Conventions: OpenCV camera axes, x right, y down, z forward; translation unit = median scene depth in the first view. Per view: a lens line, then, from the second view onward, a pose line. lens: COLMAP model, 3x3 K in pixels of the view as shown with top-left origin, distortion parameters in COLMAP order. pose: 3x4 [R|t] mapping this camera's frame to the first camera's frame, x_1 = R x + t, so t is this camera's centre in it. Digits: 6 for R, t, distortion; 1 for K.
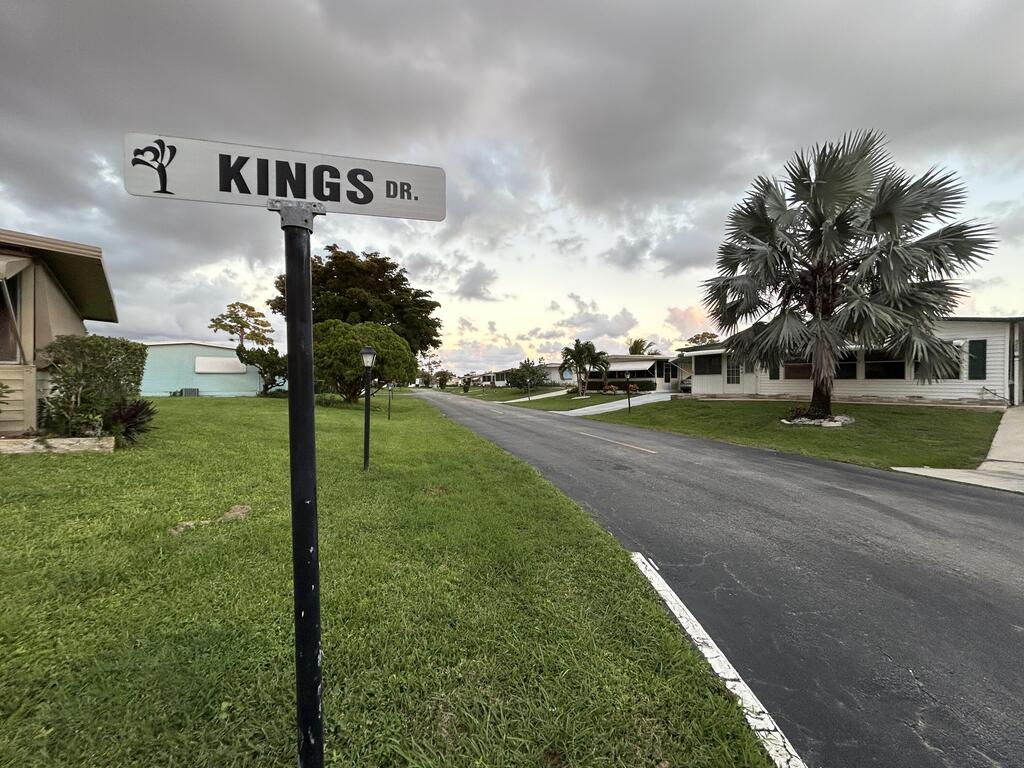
lens RADIAL K [[413.9, 0, 507.4], [0, 413.9, 381.7], [0, 0, 1]] dist [0.001653, 0.000381]
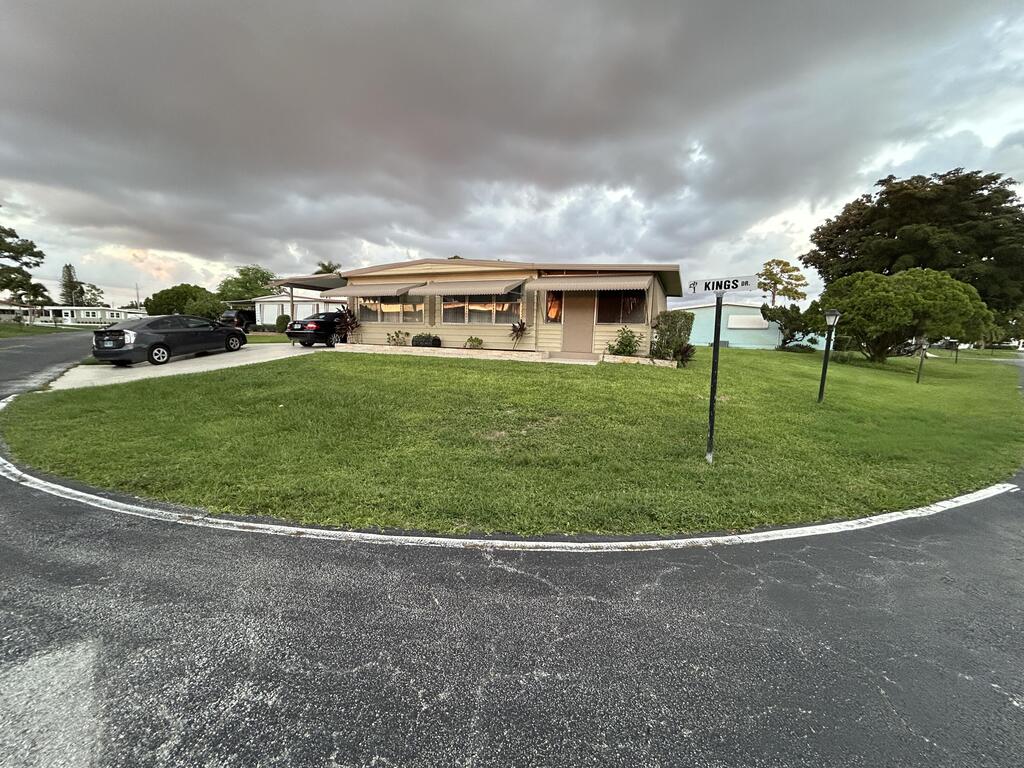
lens RADIAL K [[412.7, 0, 512.0], [0, 412.7, 384.0], [0, 0, 1]] dist [-0.000039, 0.000118]
pose [[0.423509, 0.124461, -0.897302, 0.081974], [-0.021924, 0.991635, 0.127198, 0.000804], [0.905627, -0.034197, 0.422695, -0.090041]]
